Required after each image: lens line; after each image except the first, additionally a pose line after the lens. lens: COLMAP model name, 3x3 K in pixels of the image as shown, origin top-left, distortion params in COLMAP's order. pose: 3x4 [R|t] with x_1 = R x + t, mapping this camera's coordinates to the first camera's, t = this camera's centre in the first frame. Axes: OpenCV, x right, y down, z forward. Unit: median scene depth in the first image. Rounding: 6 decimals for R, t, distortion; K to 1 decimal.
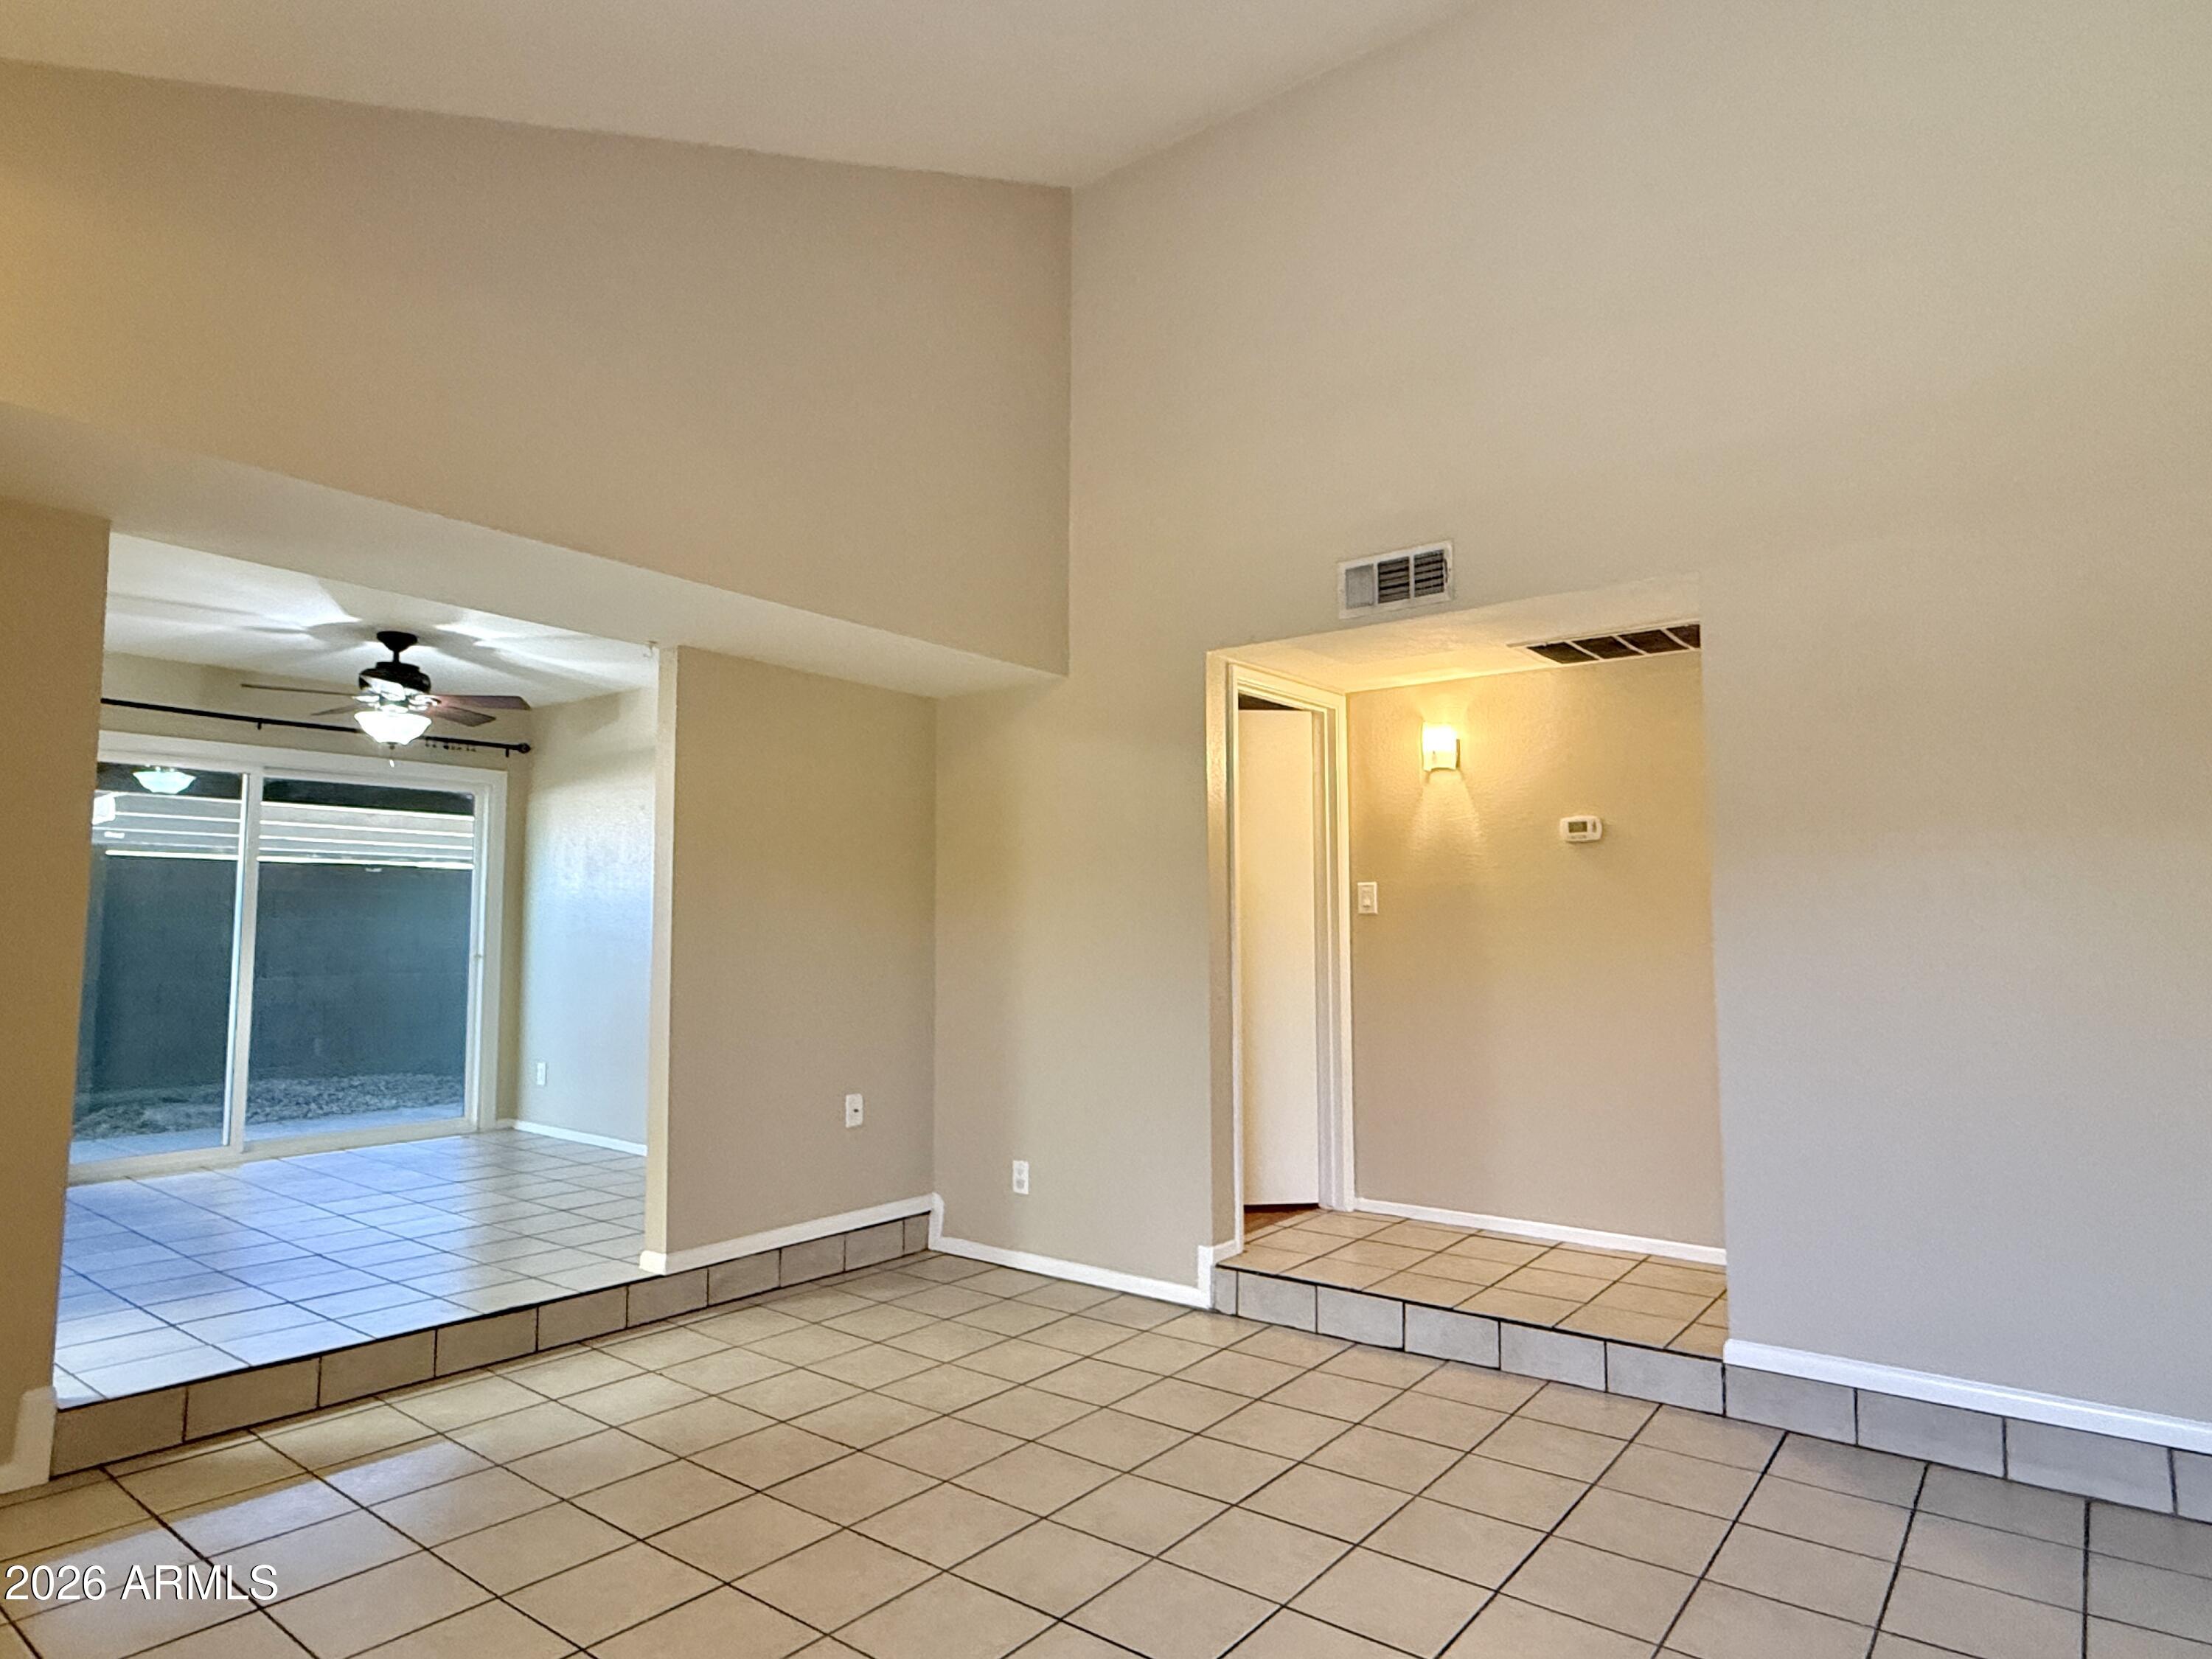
lens RADIAL K [[1272.6, 0, 1100.5], [0, 1272.6, 829.7], [0, 0, 1]] dist [0.000623, -0.000466]
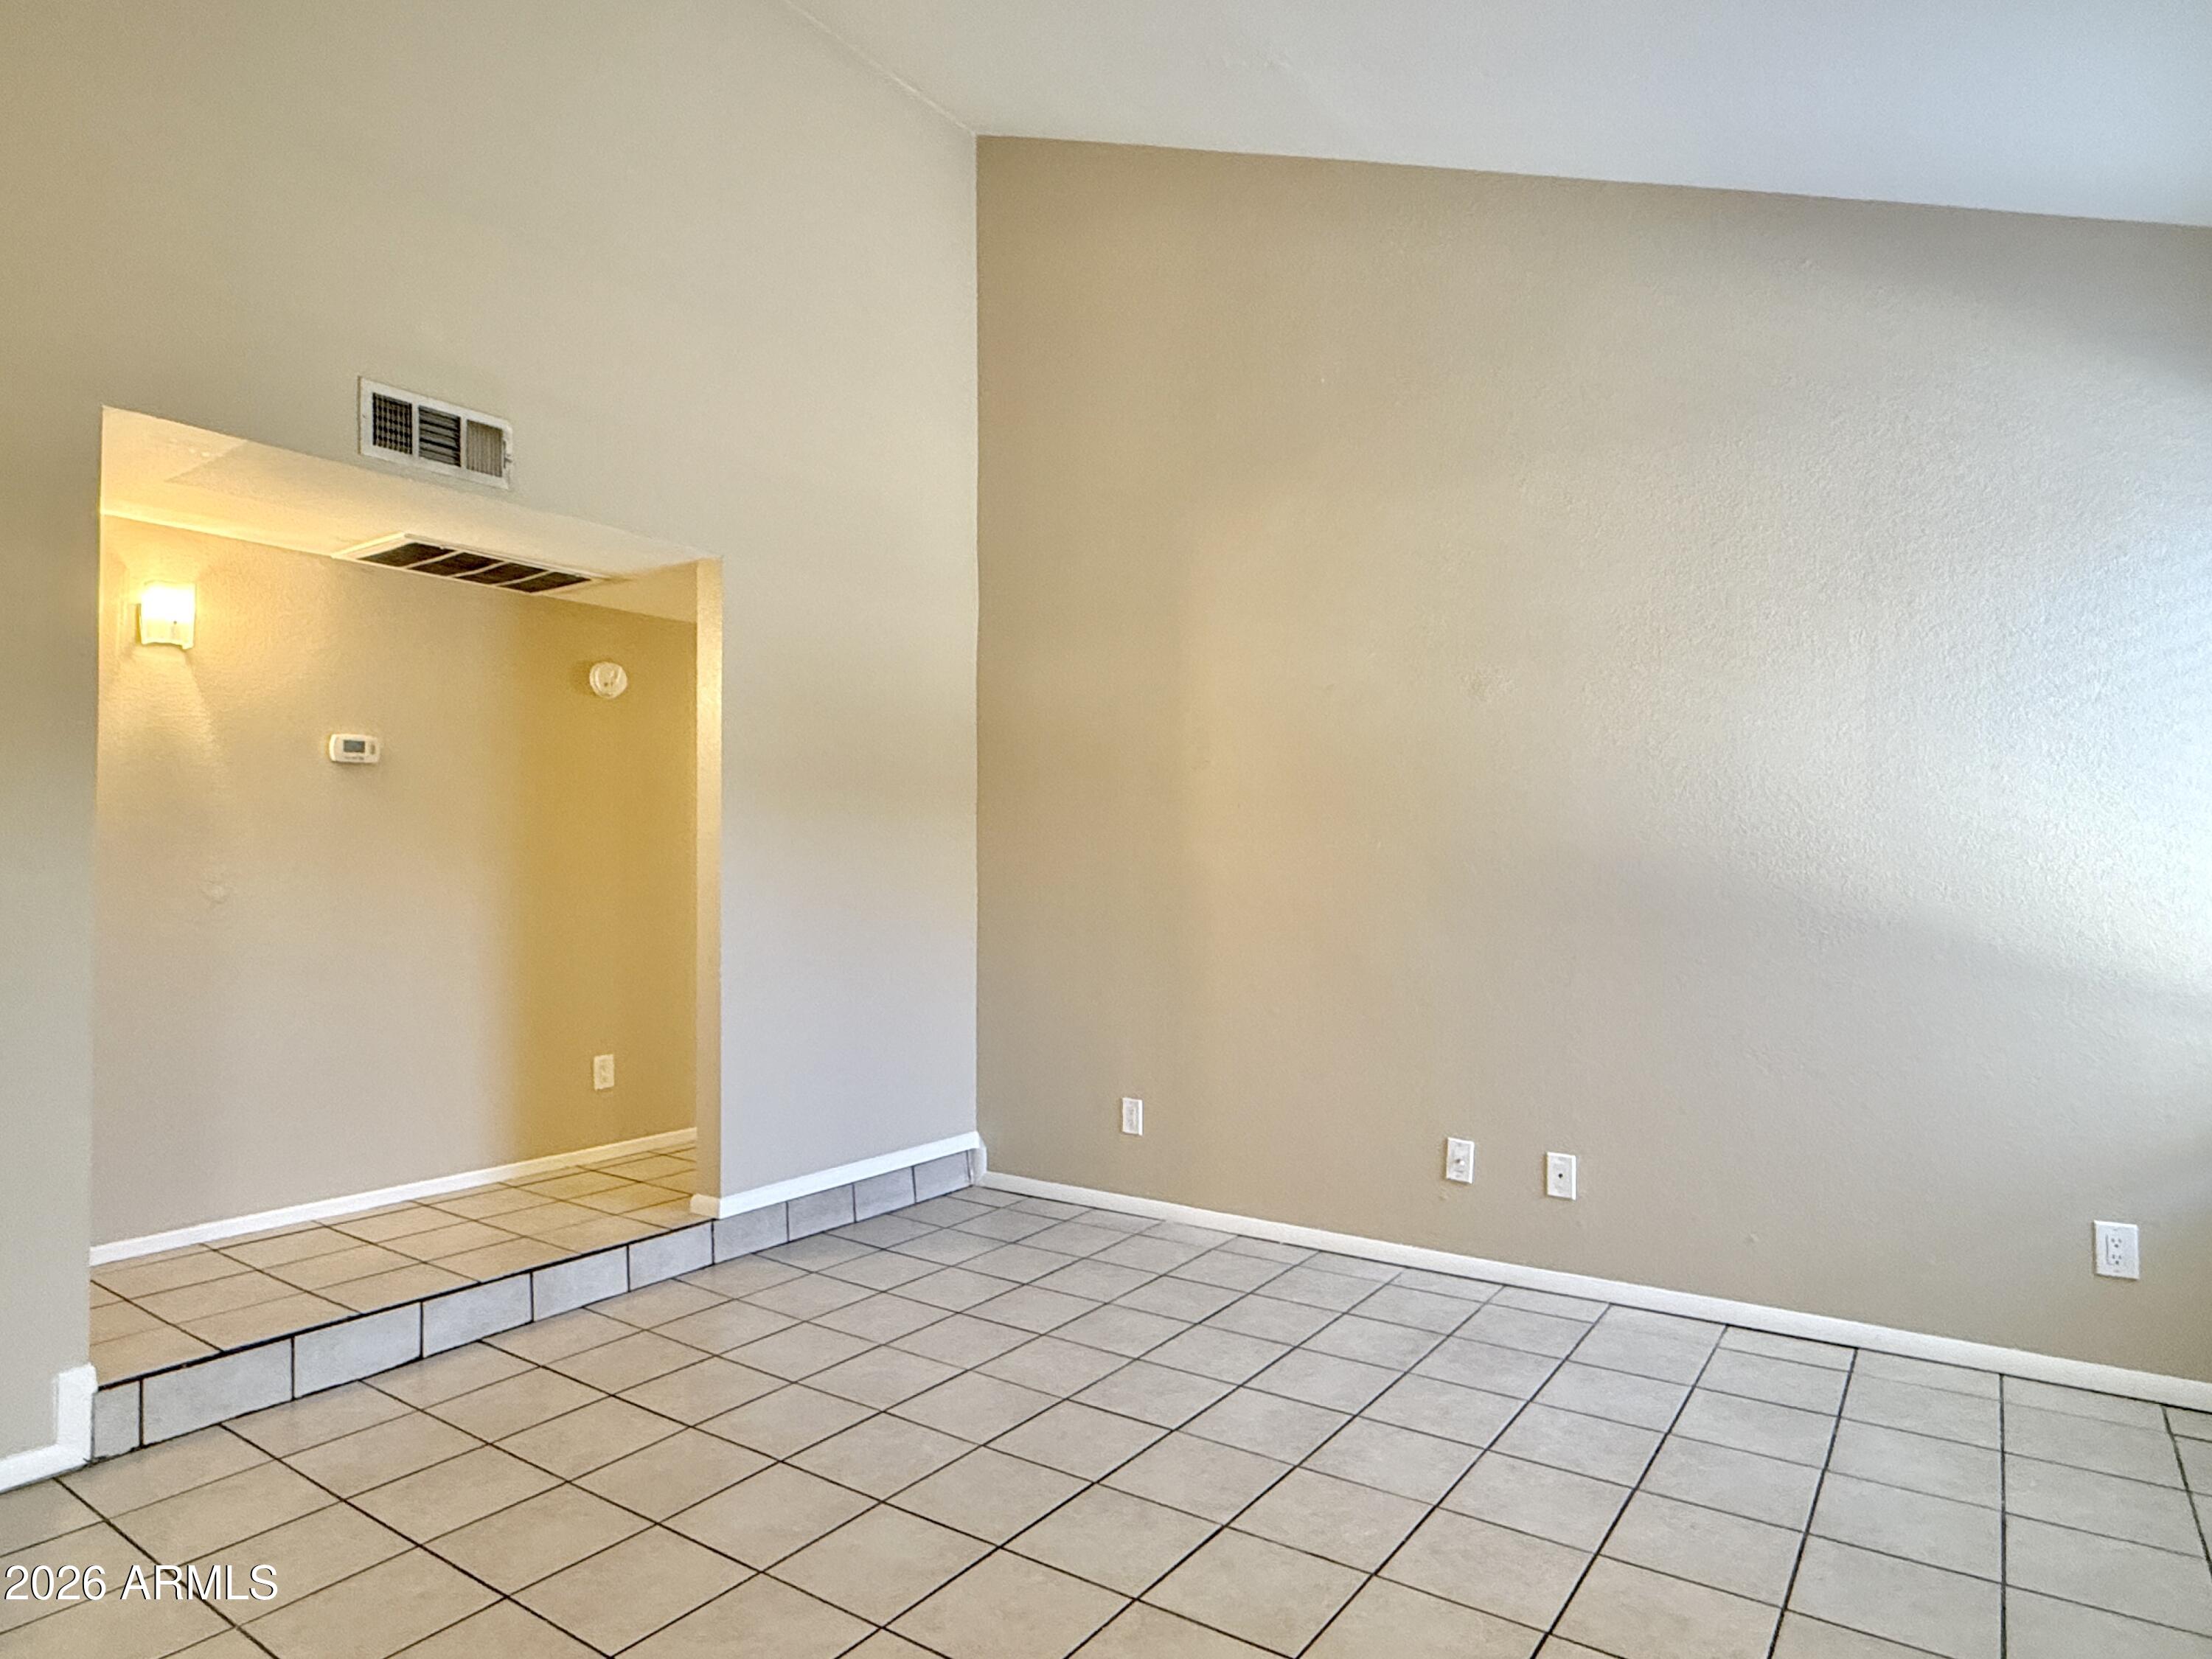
lens RADIAL K [[1272.6, 0, 1092.6], [0, 1272.6, 835.5], [0, 0, 1]] dist [0.000623, -0.000466]
pose [[-0.047074, 0.031061, 0.998408, -0.603042], [-0.074037, 0.996659, -0.034497, 0.058954], [-0.996144, -0.075543, -0.044617, 0.593864]]
